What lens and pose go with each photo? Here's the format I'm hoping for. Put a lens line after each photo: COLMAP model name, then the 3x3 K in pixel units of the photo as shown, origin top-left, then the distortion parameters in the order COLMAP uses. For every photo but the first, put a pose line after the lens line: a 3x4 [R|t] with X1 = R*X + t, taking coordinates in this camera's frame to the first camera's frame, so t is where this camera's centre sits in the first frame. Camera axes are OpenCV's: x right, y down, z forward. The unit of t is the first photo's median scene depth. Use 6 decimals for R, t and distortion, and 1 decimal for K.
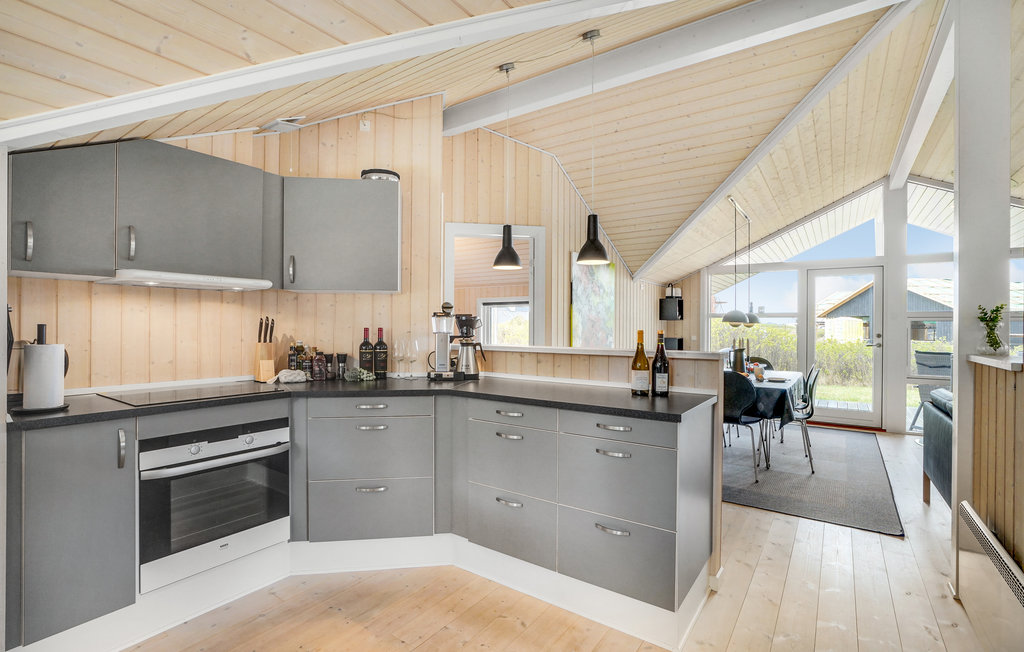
lens RADIAL K [[469.8, 0, 517.2], [0, 469.8, 322.5], [0, 0, 1]] dist [-0.002453, 0.002441]
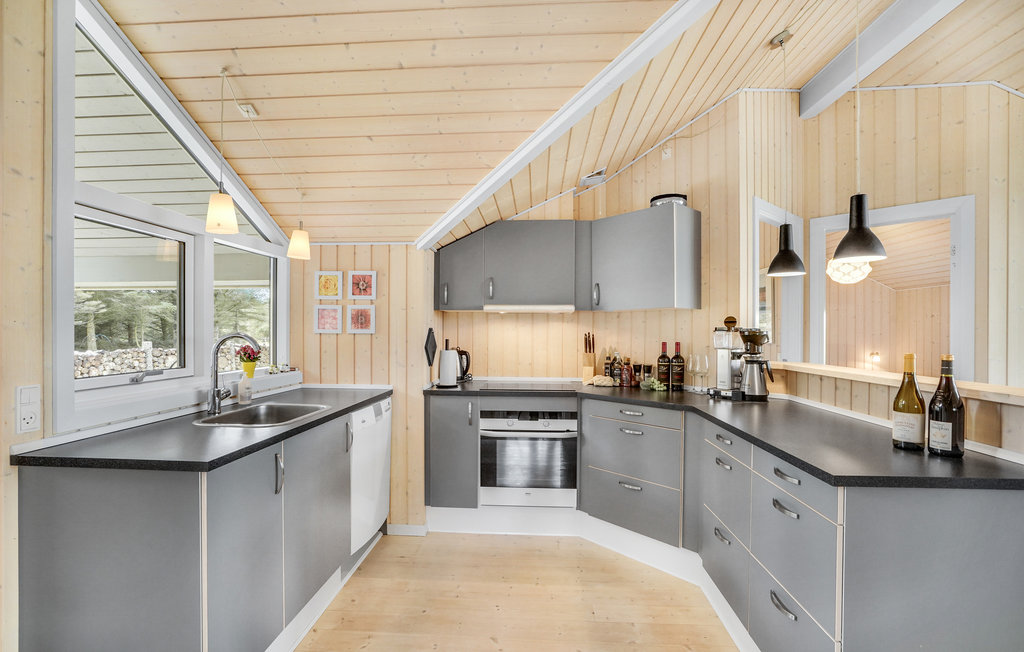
lens RADIAL K [[469.8, 0, 515.1], [0, 469.8, 330.2], [0, 0, 1]] dist [-0.002453, 0.002441]
pose [[0.561883, -0.006744, -0.827189, 0.400659], [0.005143, 0.999976, -0.004659, -0.013243], [0.827201, -0.001636, 0.561904, 0.117650]]
